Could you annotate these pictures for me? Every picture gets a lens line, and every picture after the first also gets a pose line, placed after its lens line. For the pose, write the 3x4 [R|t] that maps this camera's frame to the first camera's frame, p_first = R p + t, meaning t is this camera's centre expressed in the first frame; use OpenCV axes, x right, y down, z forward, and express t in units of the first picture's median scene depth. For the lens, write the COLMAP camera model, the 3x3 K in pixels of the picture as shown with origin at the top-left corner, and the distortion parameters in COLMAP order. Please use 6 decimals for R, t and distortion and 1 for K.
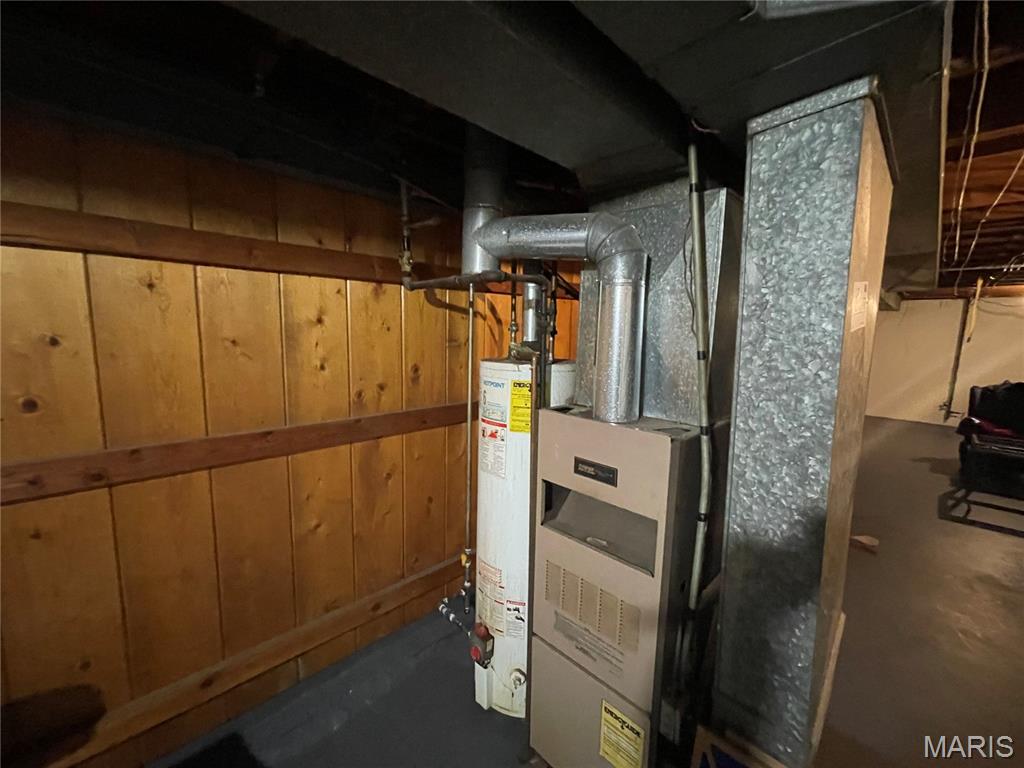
lens RADIAL K [[409.2, 0, 513.6], [0, 409.2, 383.1], [0, 0, 1]] dist [-0.004245, 0.001618]
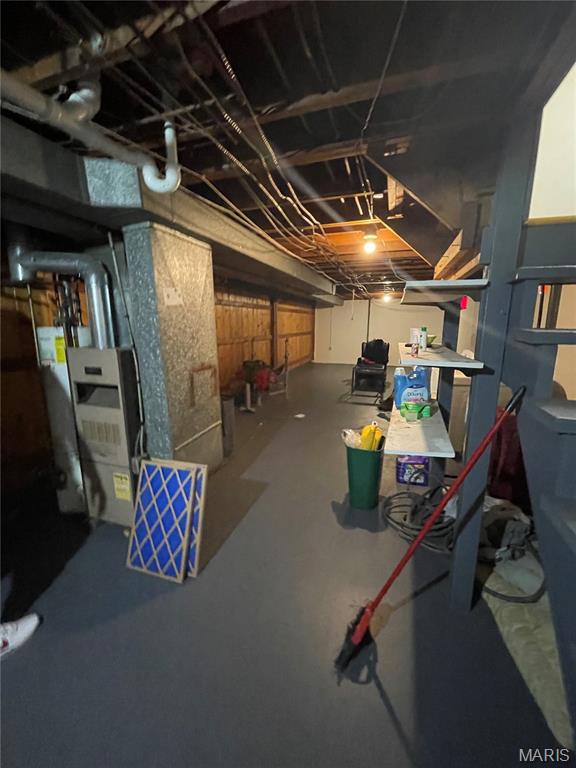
lens RADIAL K [[306.9, 0, 289.7], [0, 306.9, 381.7], [0, 0, 1]] dist [-0.004245, 0.001618]
pose [[0.900839, -0.099589, 0.422577, 0.402853], [0.074680, 0.994372, 0.075144, 0.202970], [-0.427682, -0.036134, 0.903207, -0.883668]]
